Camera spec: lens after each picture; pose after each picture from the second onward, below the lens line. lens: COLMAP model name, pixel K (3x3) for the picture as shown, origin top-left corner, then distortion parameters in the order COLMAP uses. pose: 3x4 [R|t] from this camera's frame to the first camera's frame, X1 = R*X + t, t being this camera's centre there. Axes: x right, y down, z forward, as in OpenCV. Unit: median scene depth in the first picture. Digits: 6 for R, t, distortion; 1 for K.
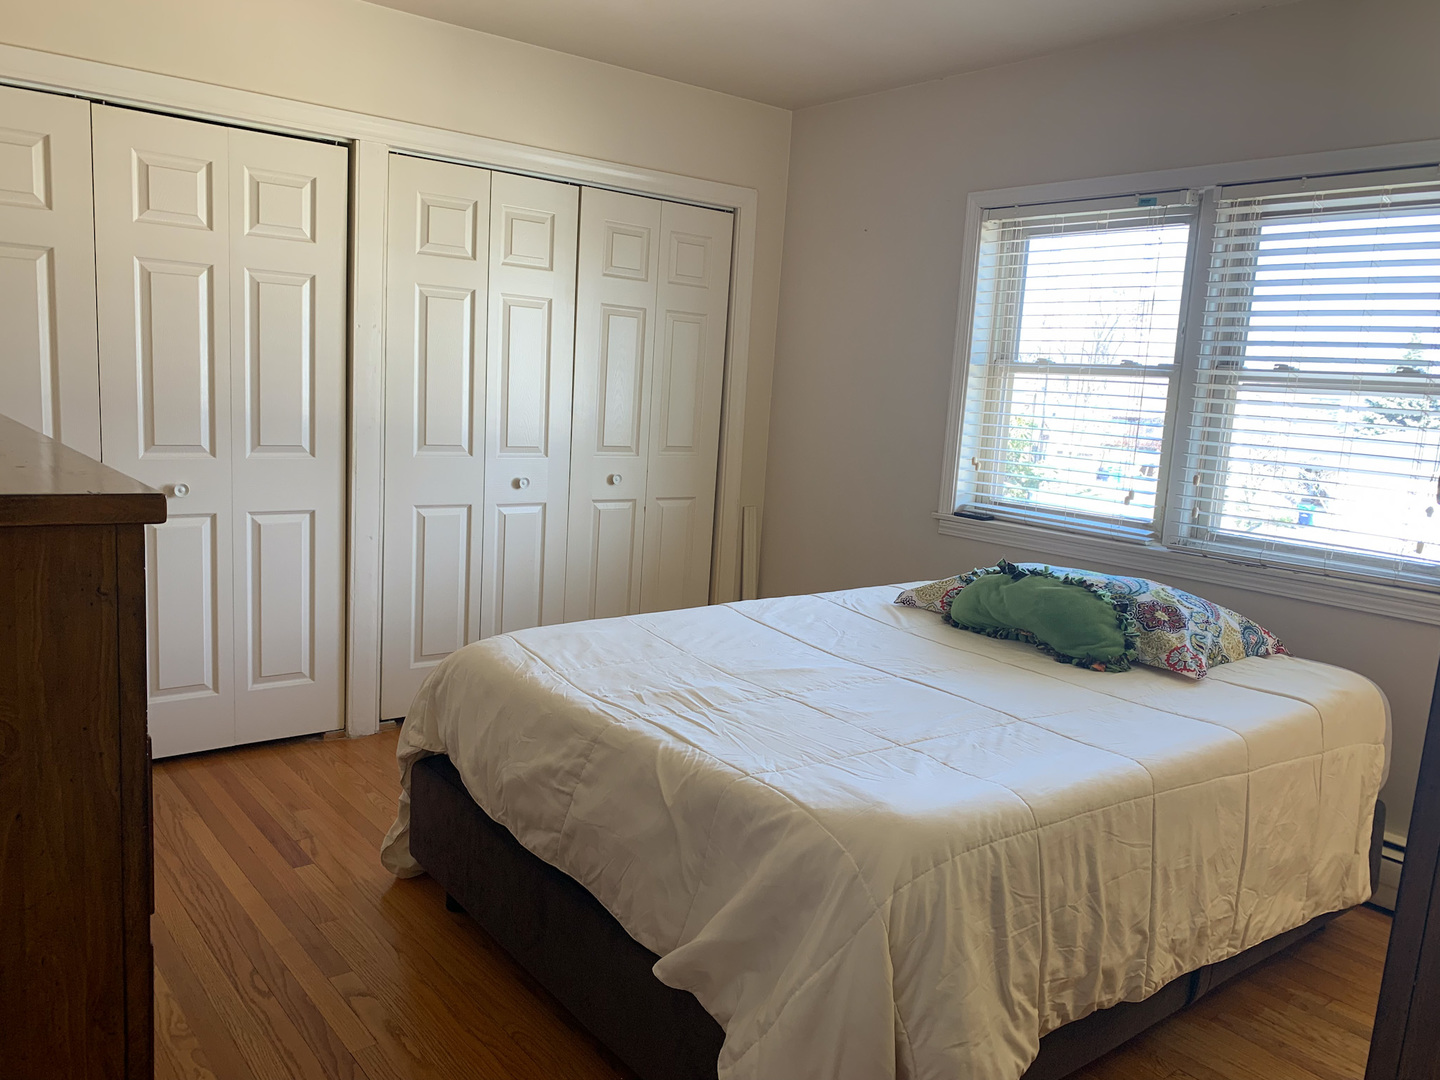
lens RADIAL K [[1069.8, 0, 720.4], [0, 1069.8, 587.7], [0, 0, 1]] dist [-0.002339, -0.001696]
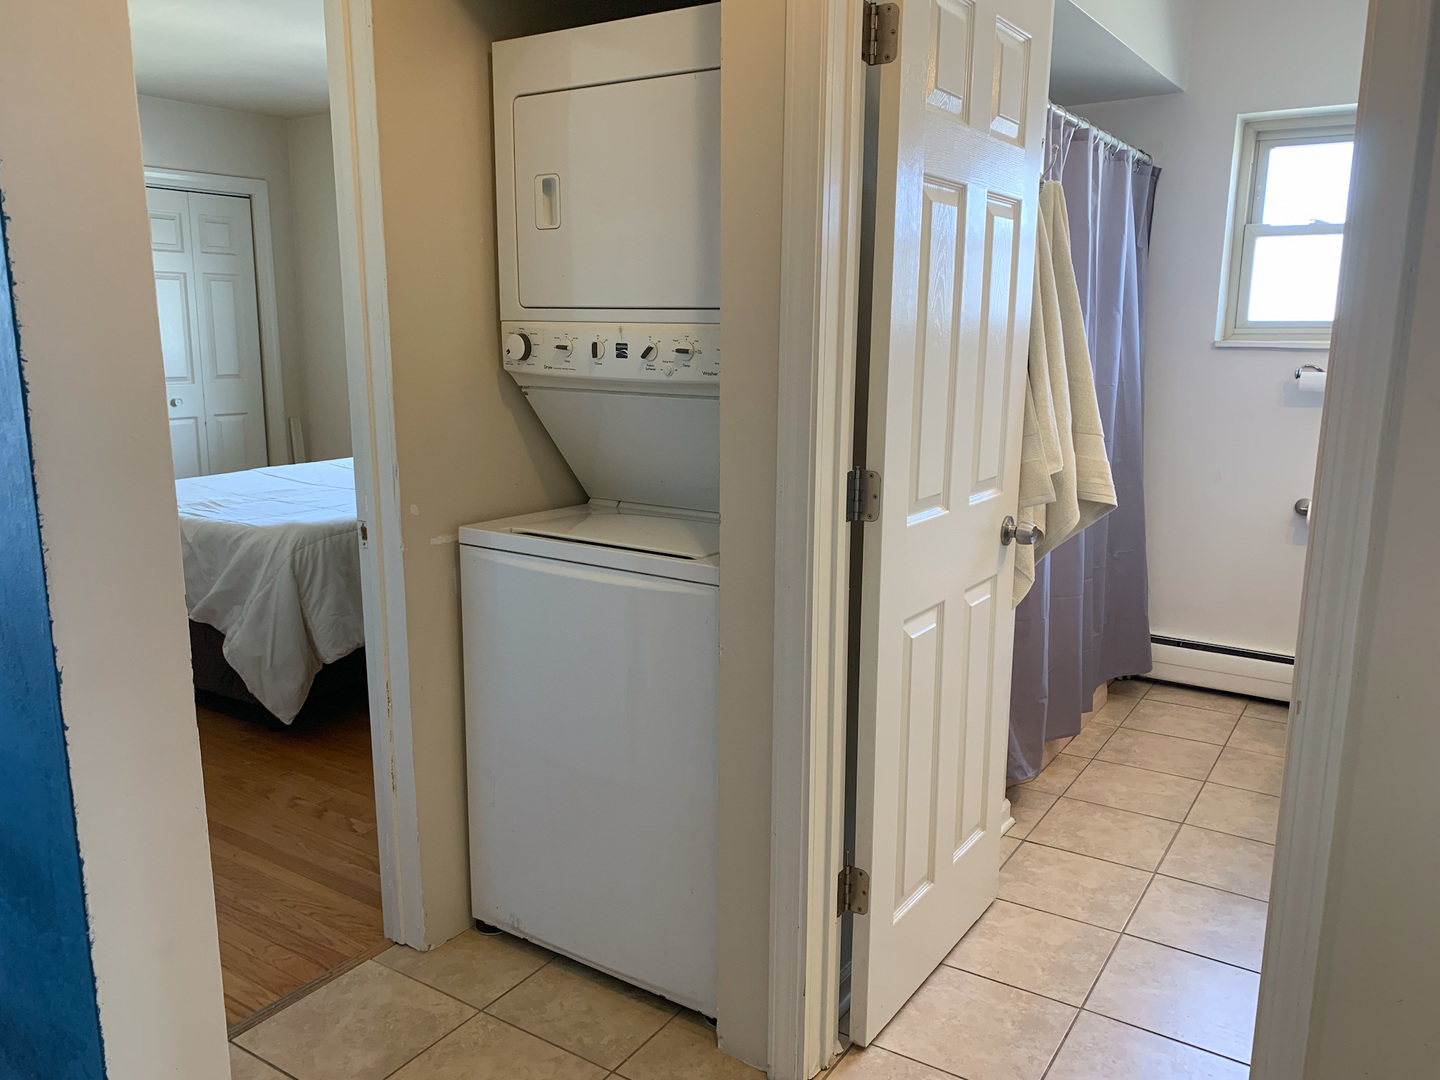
lens RADIAL K [[1111.5, 0, 720.0], [0, 1111.5, 540.0], [0, 0, 1]] dist [0.002794, 0.000584]
pose [[0.947740, -0.112587, 0.298516, 0.274162], [0.107852, 0.993641, 0.032345, 0.242531], [-0.300260, 0.001541, 0.953856, -1.301972]]
